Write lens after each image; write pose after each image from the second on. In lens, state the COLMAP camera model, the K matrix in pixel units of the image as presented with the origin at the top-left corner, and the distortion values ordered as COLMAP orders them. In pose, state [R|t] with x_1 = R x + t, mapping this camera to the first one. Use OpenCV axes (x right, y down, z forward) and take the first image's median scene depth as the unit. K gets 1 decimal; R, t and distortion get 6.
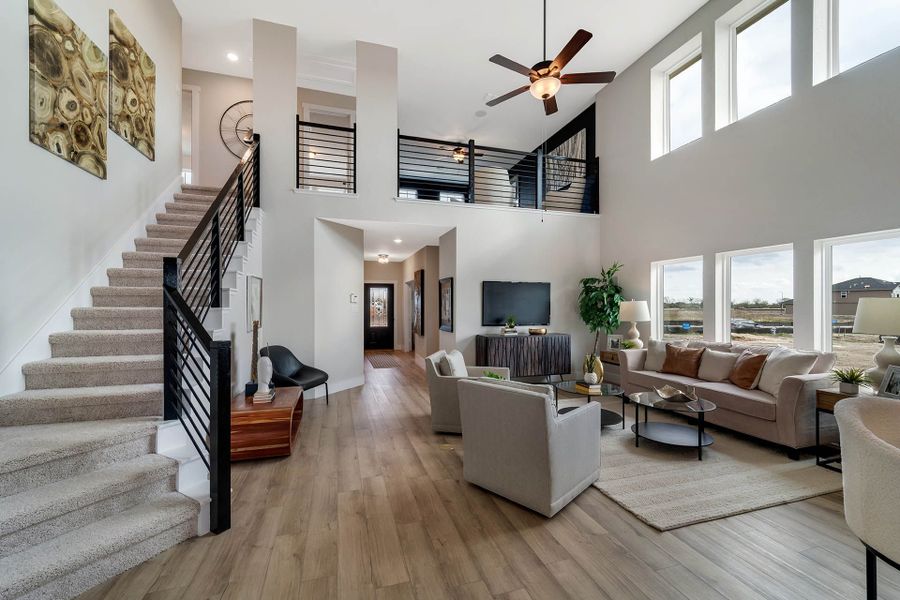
lens RADIAL K [[368.6, 0, 451.9], [0, 368.6, 302.9], [0, 0, 1]] dist [-0.000184, 0.000046]
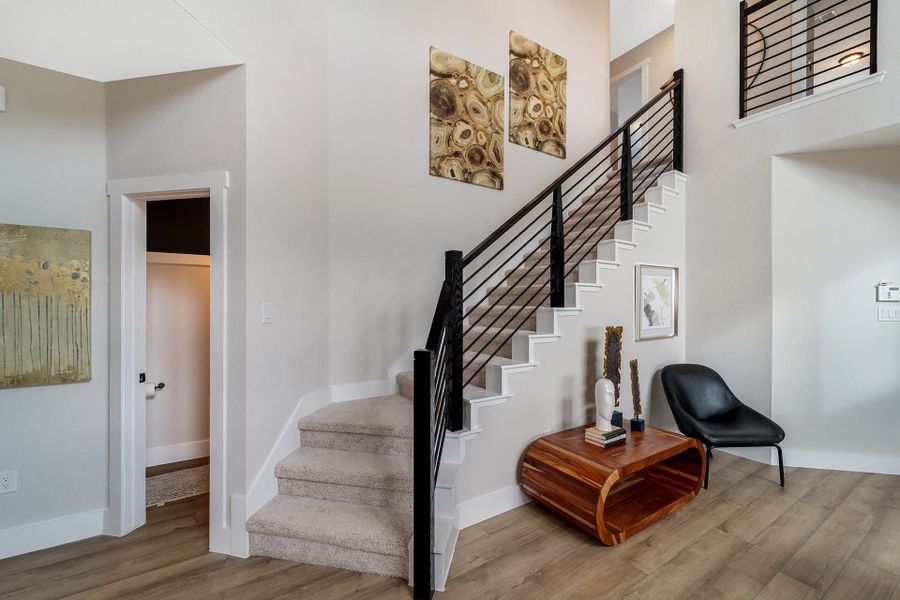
lens RADIAL K [[374.3, 0, 451.9], [0, 374.3, 305.0], [0, 0, 1]] dist [0.001549, -0.000344]
pose [[0.274845, 0.001472, -0.961488, 0.082128], [0.000821, 0.999998, 0.001766, 0.005788], [0.961488, -0.001275, 0.274843, 0.498887]]
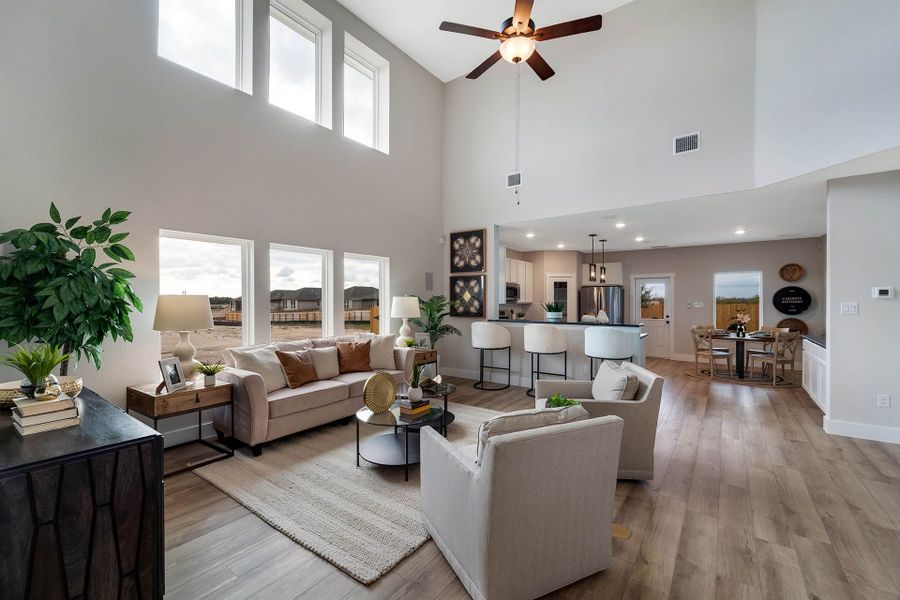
lens RADIAL K [[368.6, 0, 451.9], [0, 368.6, 302.9], [0, 0, 1]] dist [-0.000184, 0.000046]
pose [[-0.590531, -0.006405, 0.806989, -0.324980], [-0.005083, 0.999978, 0.004216, 0.005276], [-0.806999, -0.001612, -0.590551, 1.488563]]
